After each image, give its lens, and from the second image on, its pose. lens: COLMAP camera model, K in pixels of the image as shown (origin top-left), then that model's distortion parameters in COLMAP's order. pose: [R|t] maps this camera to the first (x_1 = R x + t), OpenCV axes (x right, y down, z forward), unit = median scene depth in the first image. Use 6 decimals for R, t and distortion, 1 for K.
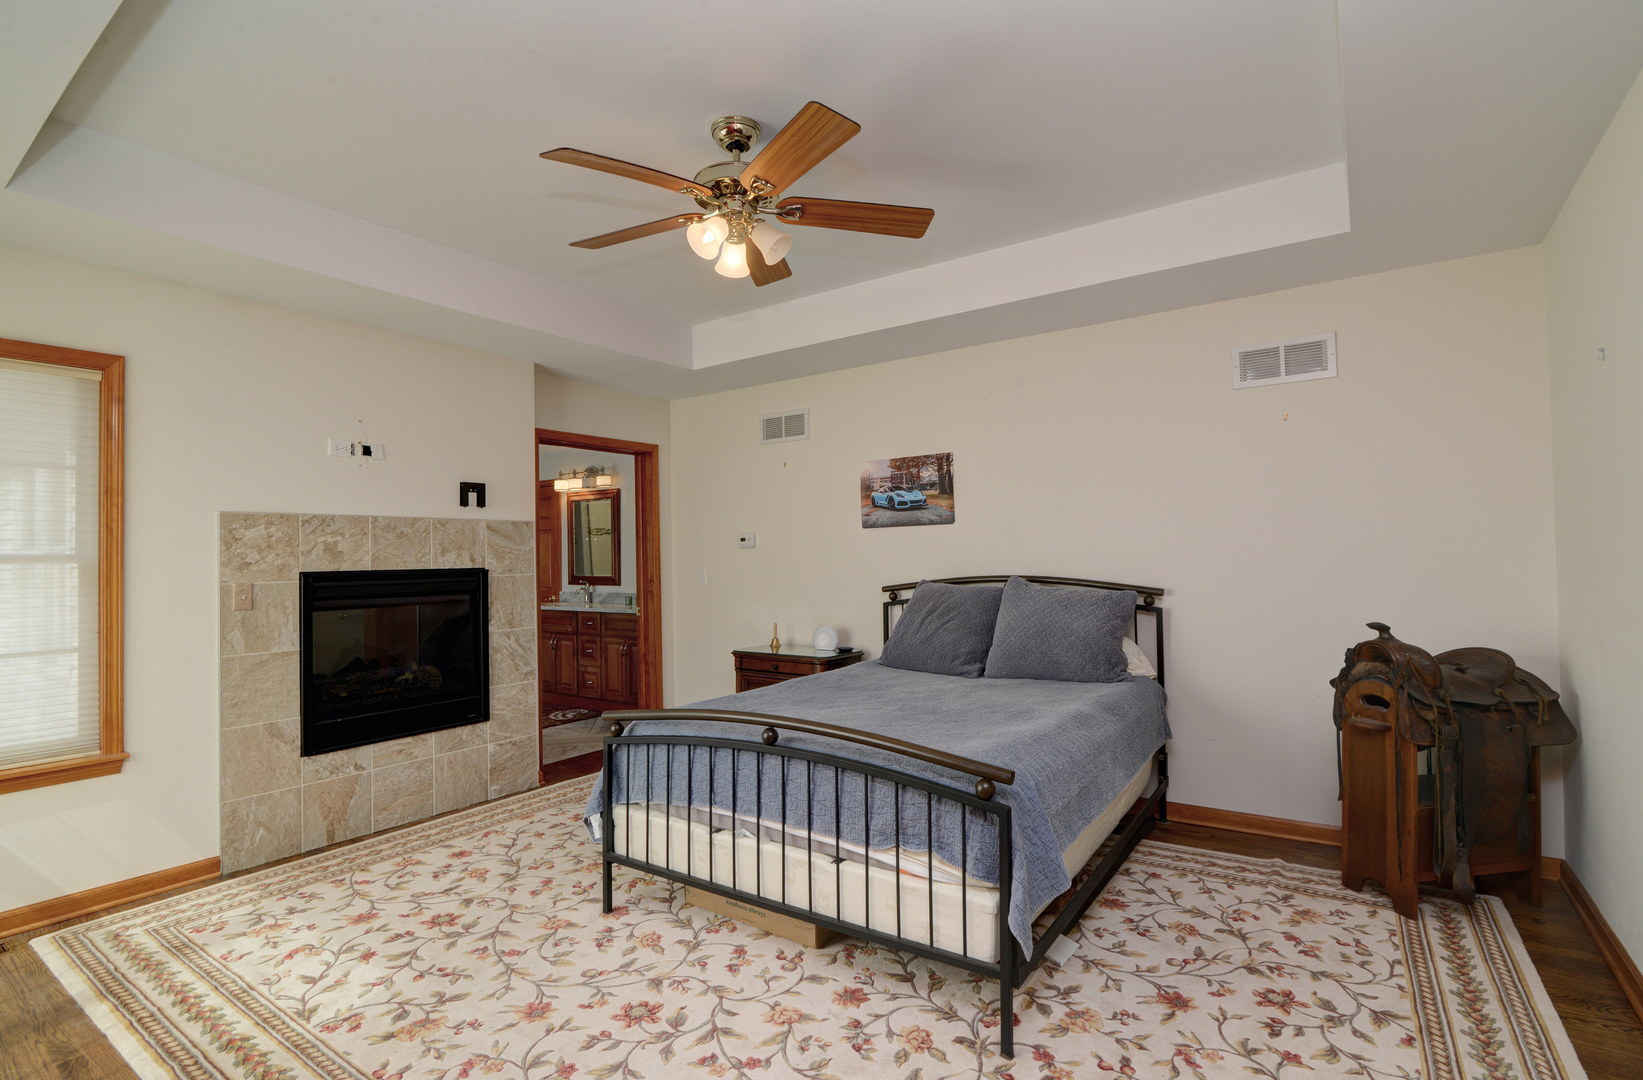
lens RADIAL K [[810.3, 0, 818.0], [0, 810.3, 541.3], [0, 0, 1]] dist [-0.034141, 0.000919]
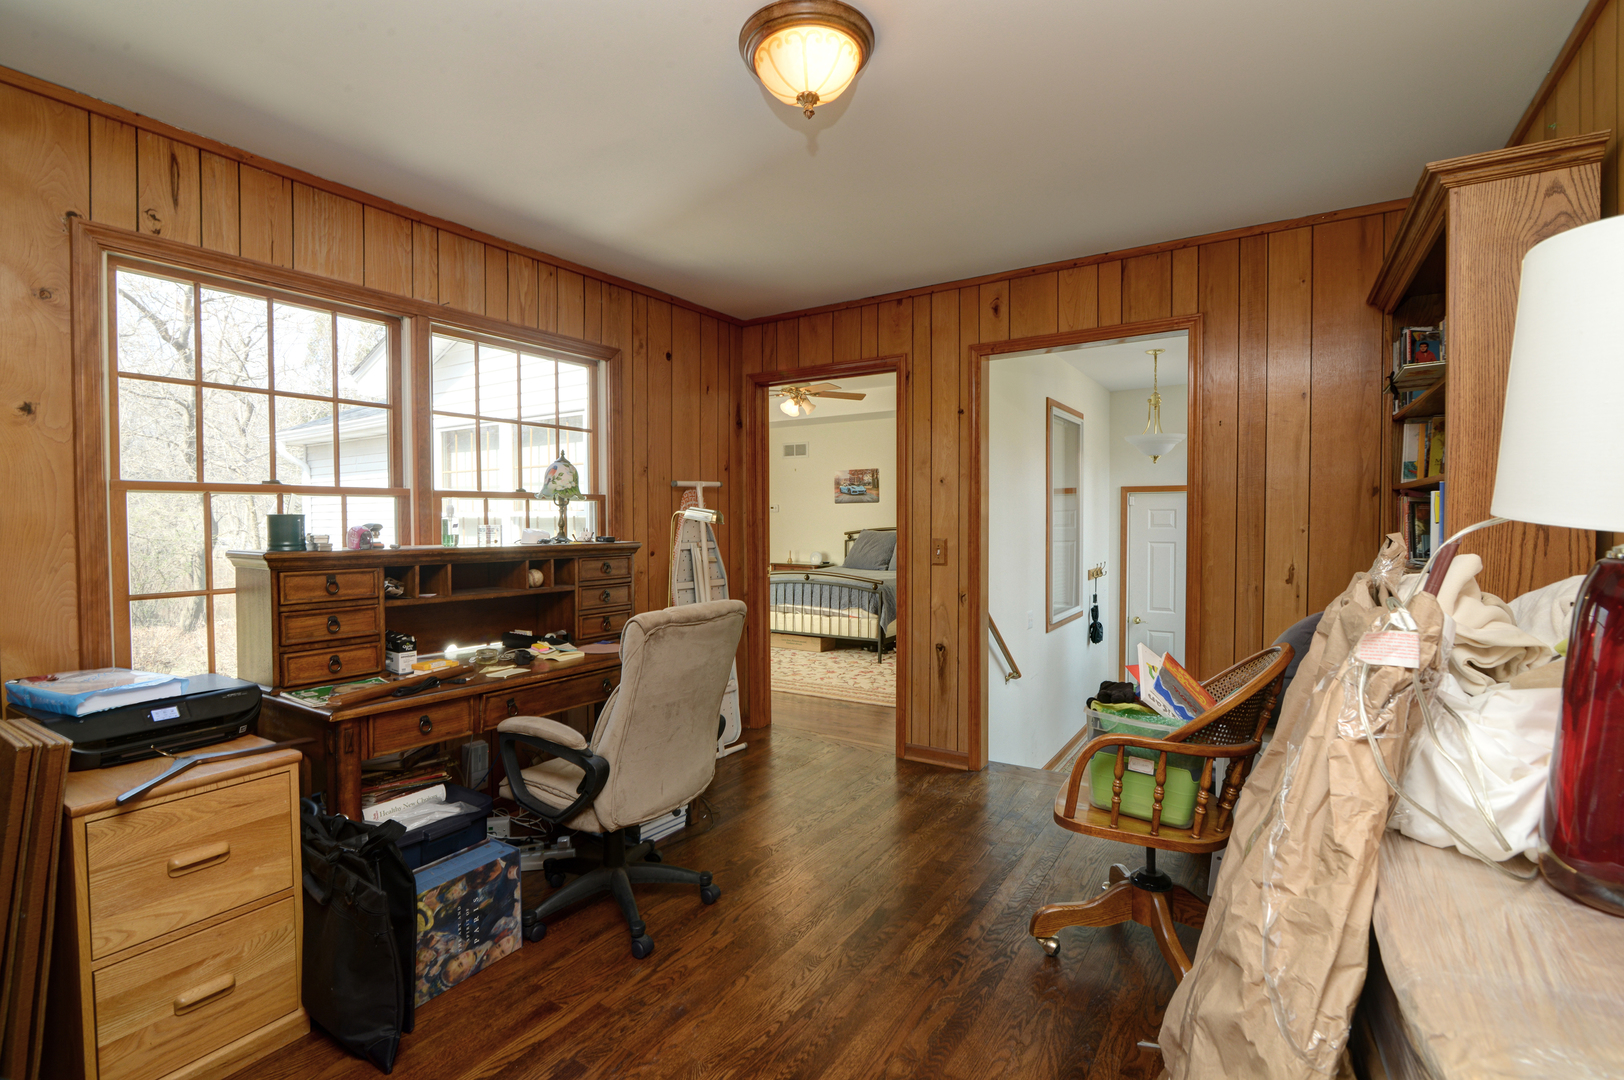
lens RADIAL K [[747.0, 0, 813.8], [0, 747.0, 538.0], [0, 0, 1]] dist [-0.023324, -0.000707]
pose [[0.999058, 0.011018, 0.041971, -0.080966], [-0.013035, 0.998758, 0.048098, -0.020056], [-0.041389, -0.048599, 0.997960, -0.926303]]
